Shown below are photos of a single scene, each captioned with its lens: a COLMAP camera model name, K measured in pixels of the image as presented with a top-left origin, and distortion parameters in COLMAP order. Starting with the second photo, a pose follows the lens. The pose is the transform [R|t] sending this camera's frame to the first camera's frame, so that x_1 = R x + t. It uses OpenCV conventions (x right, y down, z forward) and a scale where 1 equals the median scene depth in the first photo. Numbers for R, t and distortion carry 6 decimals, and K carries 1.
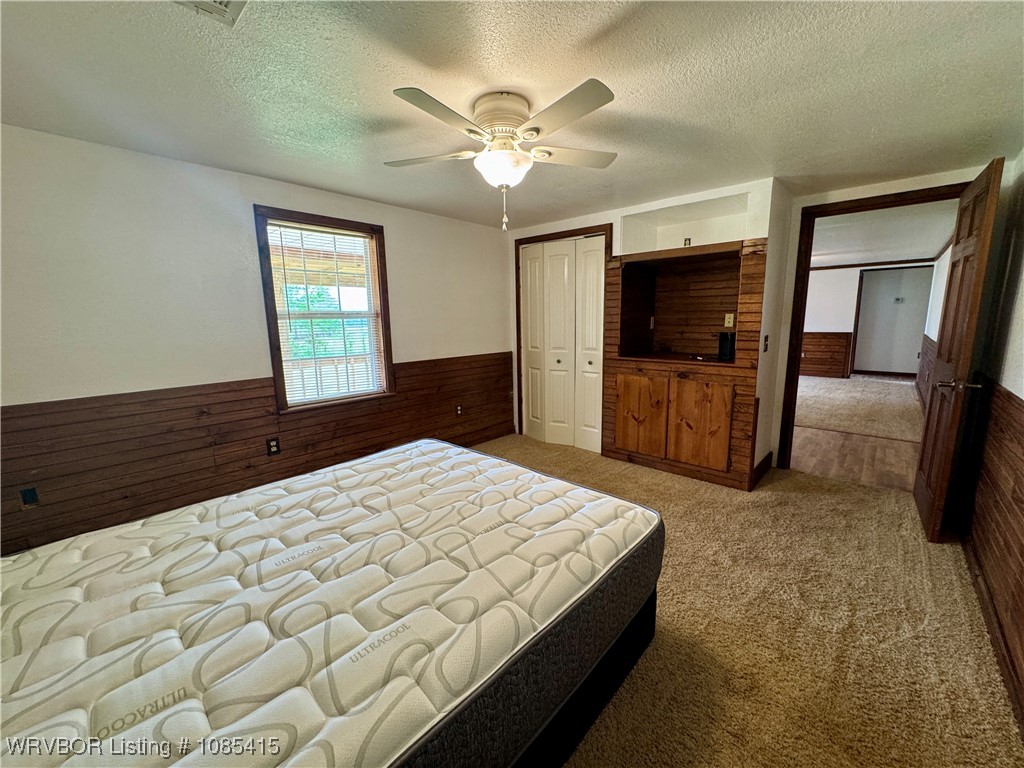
lens RADIAL K [[408.1, 0, 513.8], [0, 408.1, 383.9], [0, 0, 1]] dist [0.000536, -0.000031]
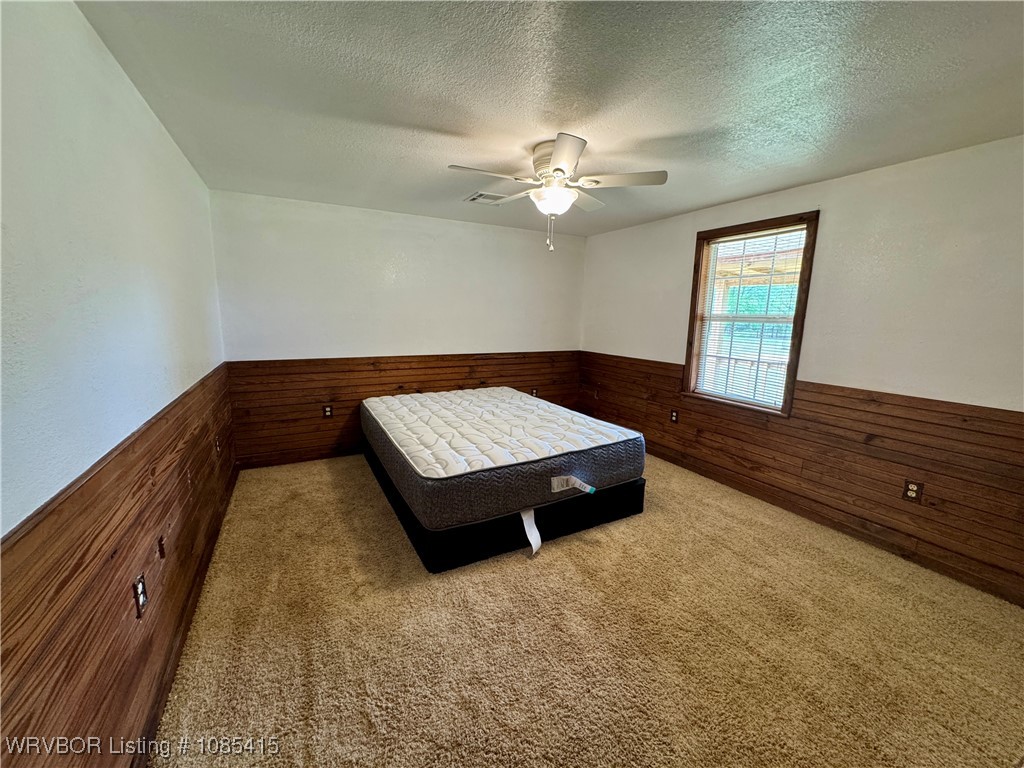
lens RADIAL K [[408.1, 0, 513.8], [0, 408.1, 383.9], [0, 0, 1]] dist [0.000536, -0.000031]
pose [[-0.329684, 0.171309, -0.928419, 0.784366], [-0.169211, 0.956753, 0.236625, -0.170385], [0.928804, 0.235110, -0.286439, 0.865493]]
